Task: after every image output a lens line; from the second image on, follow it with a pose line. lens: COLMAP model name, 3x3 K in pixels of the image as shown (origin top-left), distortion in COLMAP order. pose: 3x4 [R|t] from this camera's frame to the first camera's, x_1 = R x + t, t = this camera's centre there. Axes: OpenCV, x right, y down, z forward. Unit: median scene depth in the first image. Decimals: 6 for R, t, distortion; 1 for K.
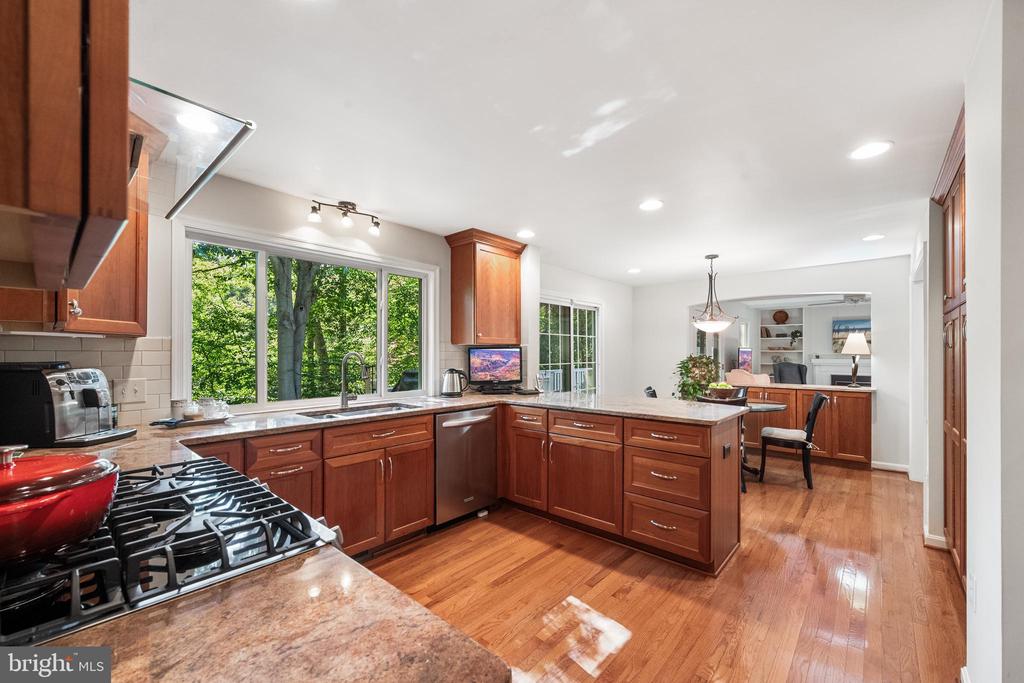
lens RADIAL K [[411.3, 0, 516.8], [0, 411.3, 353.4], [0, 0, 1]] dist [-0.000892, -0.000118]
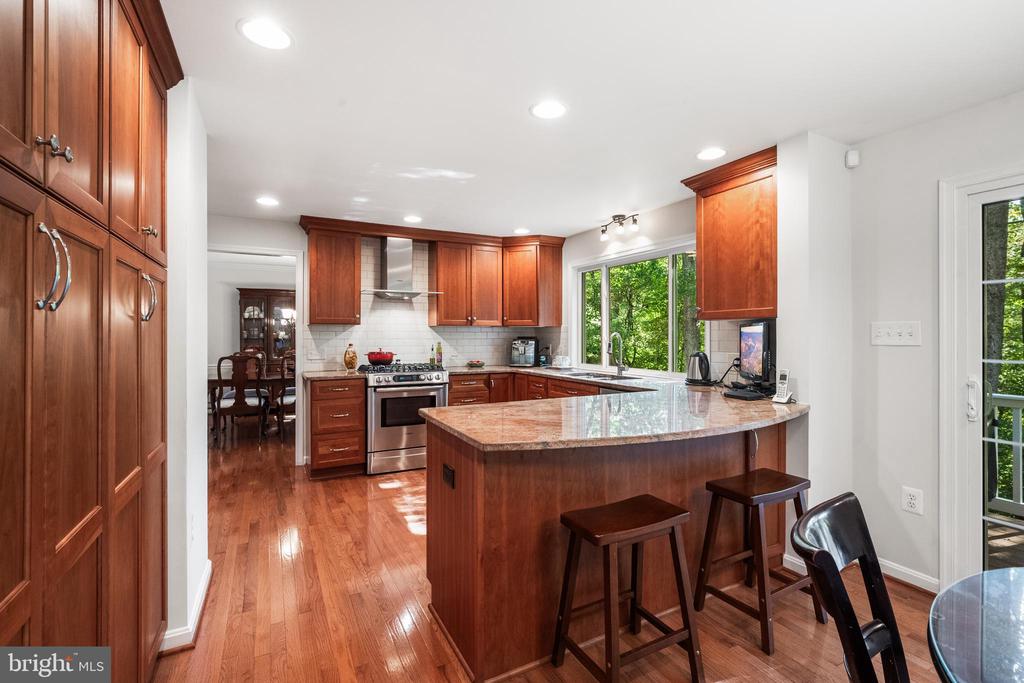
lens RADIAL K [[465.0, 0, 509.0], [0, 465.0, 333.0], [0, 0, 1]] dist [0.000442, 0.000004]
pose [[-0.362511, -0.003137, -0.931974, 0.785201], [-0.001108, 0.999995, -0.002935, 0.003091], [0.931979, -0.000032, -0.362513, 0.895623]]
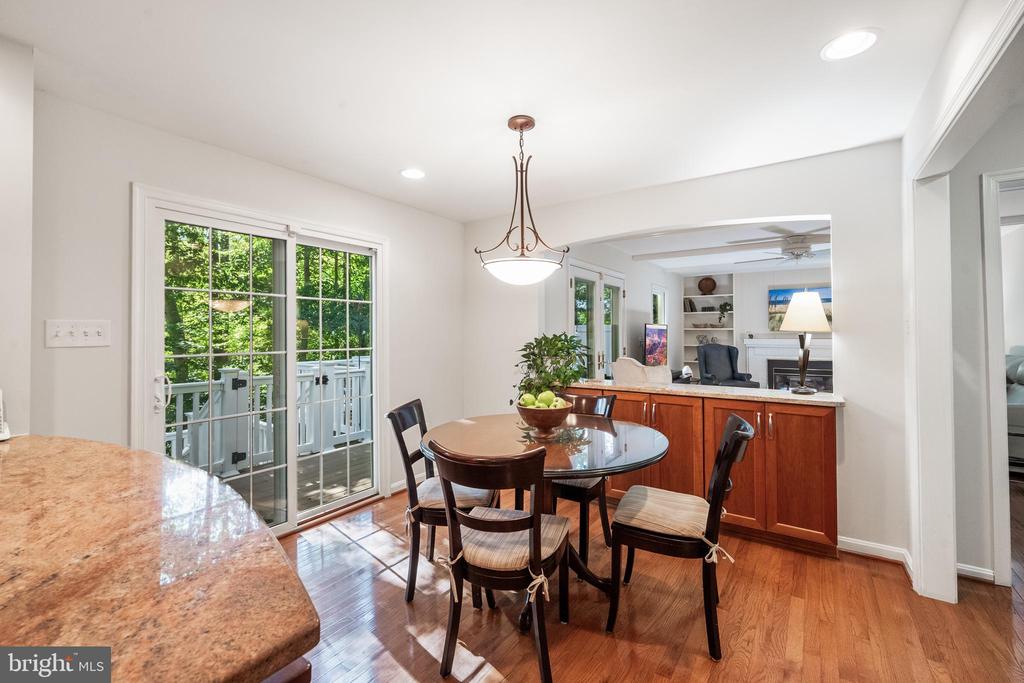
lens RADIAL K [[435.2, 0, 509.6], [0, 435.2, 328.4], [0, 0, 1]] dist [0.000311, 0.000103]
pose [[0.993460, -0.002617, 0.114150, 0.460694], [0.004068, 0.999914, -0.012482, 0.004768], [-0.114107, 0.012865, 0.993385, 0.586256]]
